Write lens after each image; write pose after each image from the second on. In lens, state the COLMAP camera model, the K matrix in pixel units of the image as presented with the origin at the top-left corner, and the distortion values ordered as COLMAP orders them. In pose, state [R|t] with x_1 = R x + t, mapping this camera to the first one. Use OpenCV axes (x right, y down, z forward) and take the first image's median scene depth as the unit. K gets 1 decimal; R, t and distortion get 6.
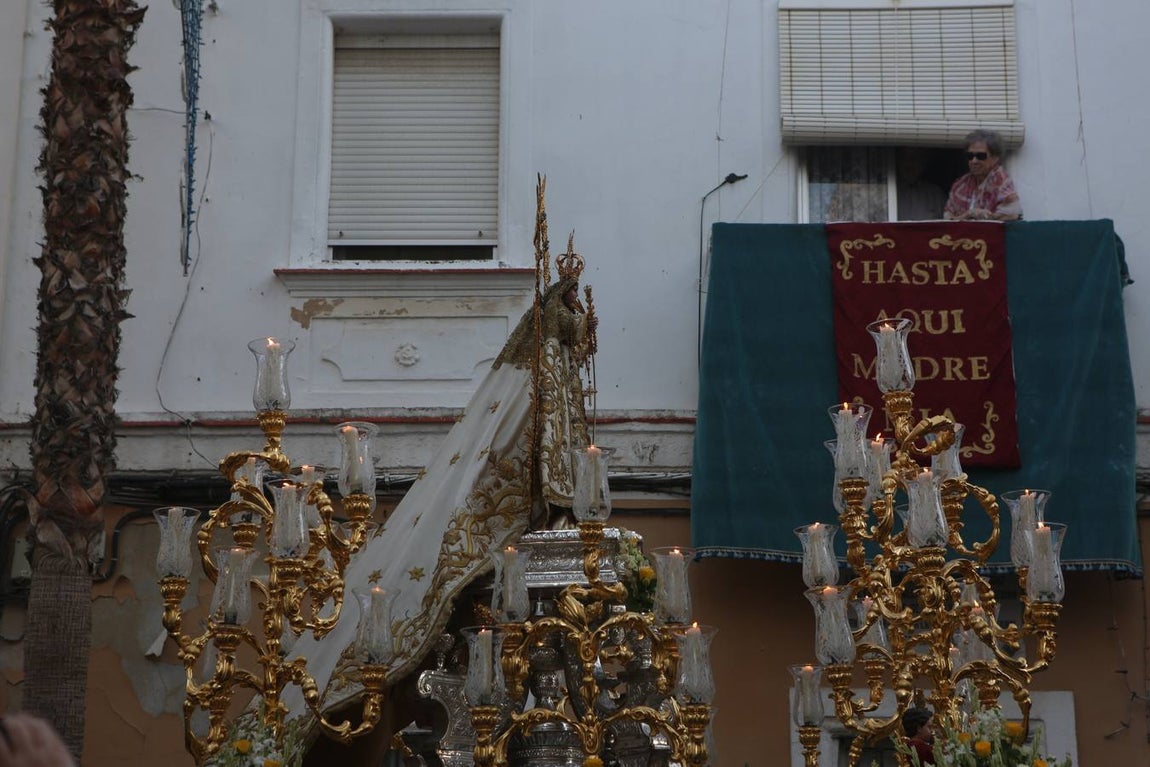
lens RADIAL K [[2207.9, 0, 575.0], [0, 2207.9, 383.5], [0, 0, 1]] dist [0.233065, -0.211484]
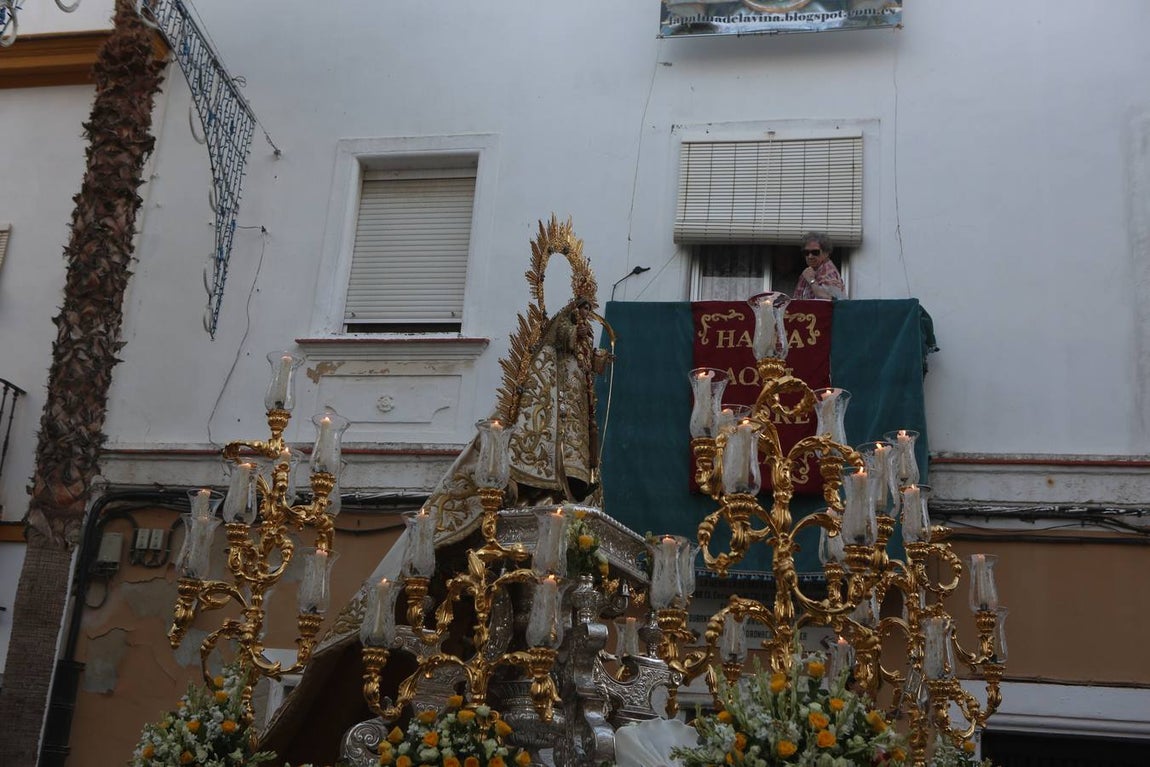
lens RADIAL K [[1534.3, 0, 572.8], [0, 1534.3, 370.5], [0, 0, 1]] dist [-0.006458, 0.055548]
pose [[0.979743, 0.006084, -0.200166, 0.250047], [-0.021142, 0.997095, -0.073178, 0.036968], [0.199140, 0.075927, 0.977025, 0.147549]]
